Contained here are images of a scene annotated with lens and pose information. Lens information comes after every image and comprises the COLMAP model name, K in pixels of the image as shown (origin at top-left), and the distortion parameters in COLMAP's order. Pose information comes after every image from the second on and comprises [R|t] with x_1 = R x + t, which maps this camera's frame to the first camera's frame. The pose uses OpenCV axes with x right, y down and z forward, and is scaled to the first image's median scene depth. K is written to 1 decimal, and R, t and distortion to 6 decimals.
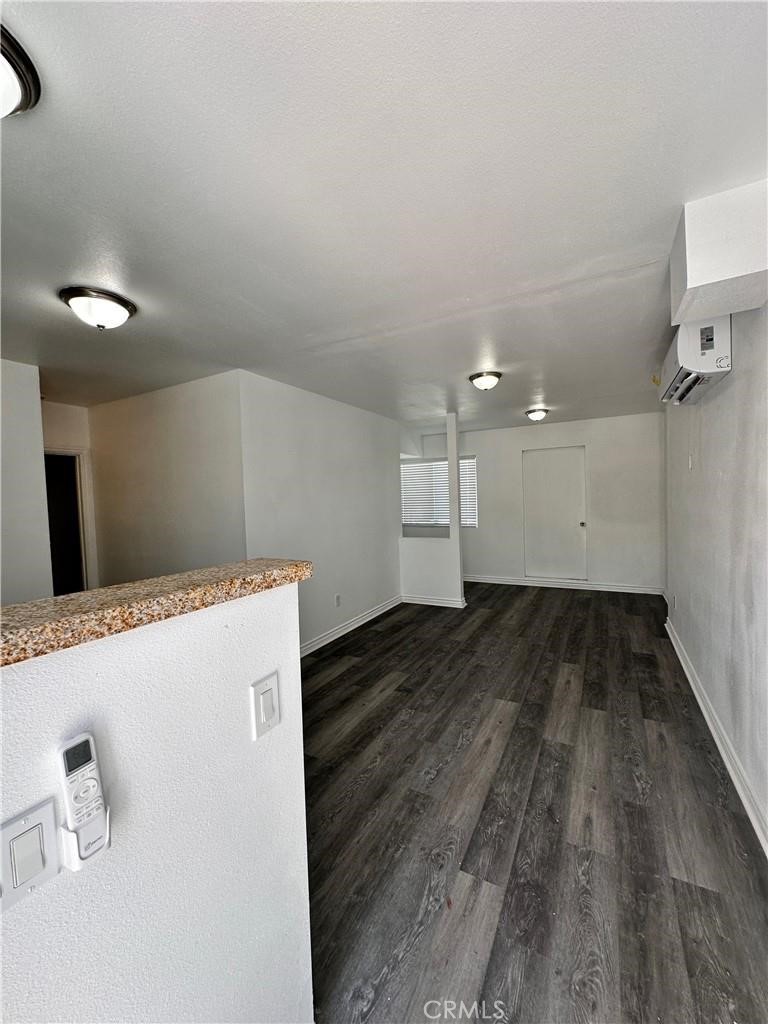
lens RADIAL K [[409.8, 0, 387.3], [0, 409.8, 512.3], [0, 0, 1]] dist [-0.006200, 0.000626]
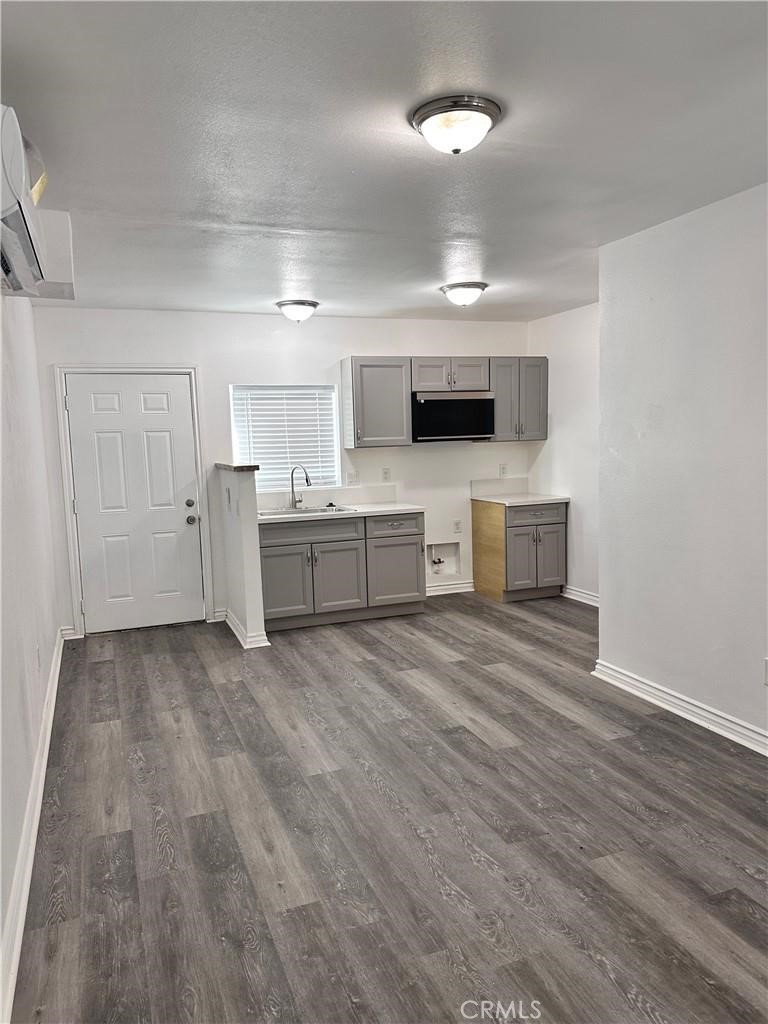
lens RADIAL K [[719.1, 0, 380.9], [0, 719.1, 516.6], [0, 0, 1]] dist [0.044557, -0.057393]
pose [[-0.647671, 0.136707, -0.749556, 0.896953], [0.020439, 0.986535, 0.162267, -0.098868], [0.761646, 0.089776, -0.641744, 1.532318]]
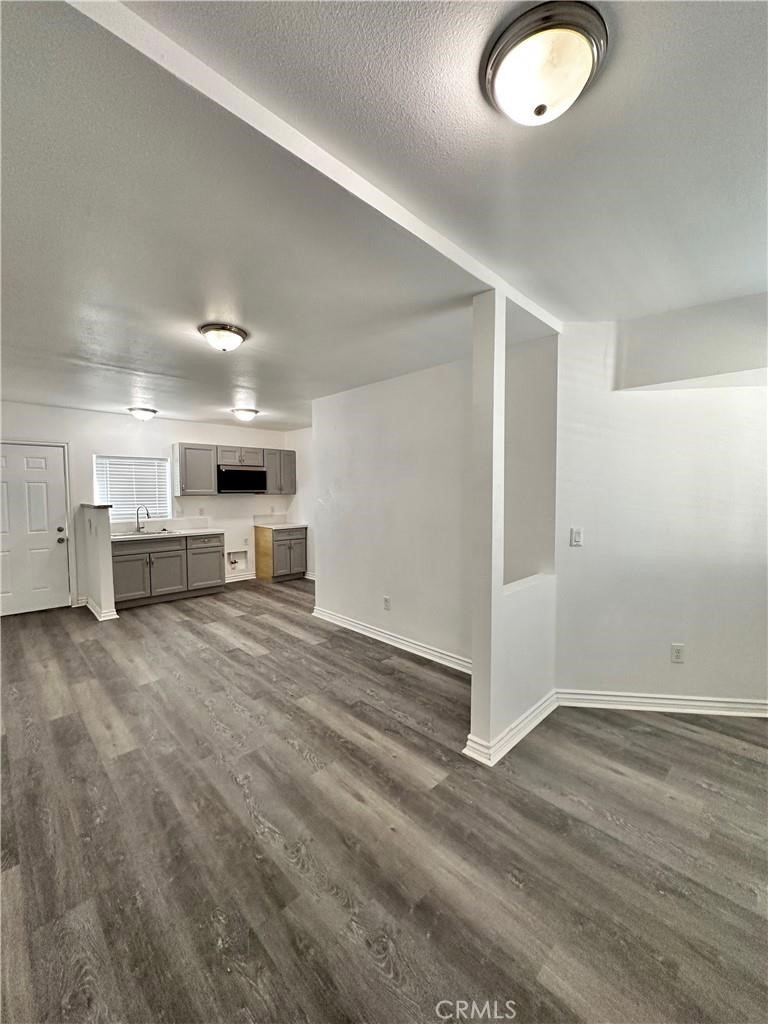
lens RADIAL K [[409.8, 0, 385.5], [0, 409.8, 510.0], [0, 0, 1]] dist [-0.006200, 0.000626]
pose [[-0.296052, 0.079961, -0.951819, 0.971223], [-0.026584, 0.995414, 0.091892, -0.101405], [0.954802, 0.052508, -0.292568, 1.659848]]
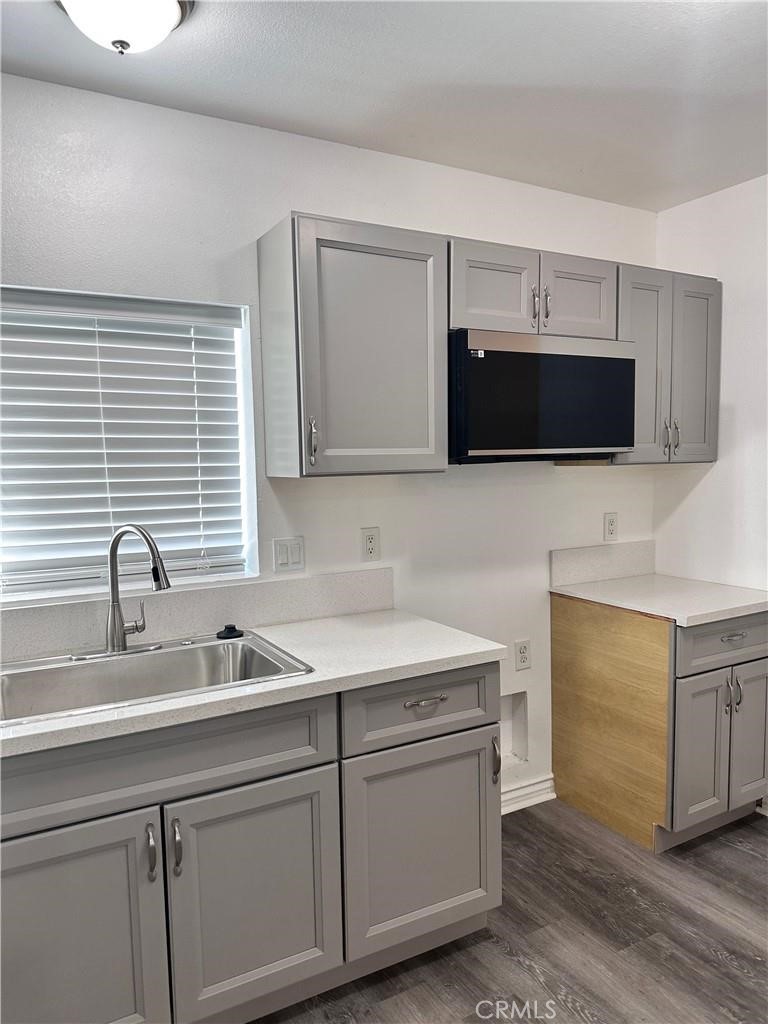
lens RADIAL K [[719.1, 0, 382.6], [0, 719.1, 518.1], [0, 0, 1]] dist [0.044557, -0.057393]
pose [[-0.532485, 0.113456, -0.838801, 0.017091], [-0.001483, 0.990849, 0.134964, -0.023209], [0.846438, 0.073111, -0.527444, 0.664022]]
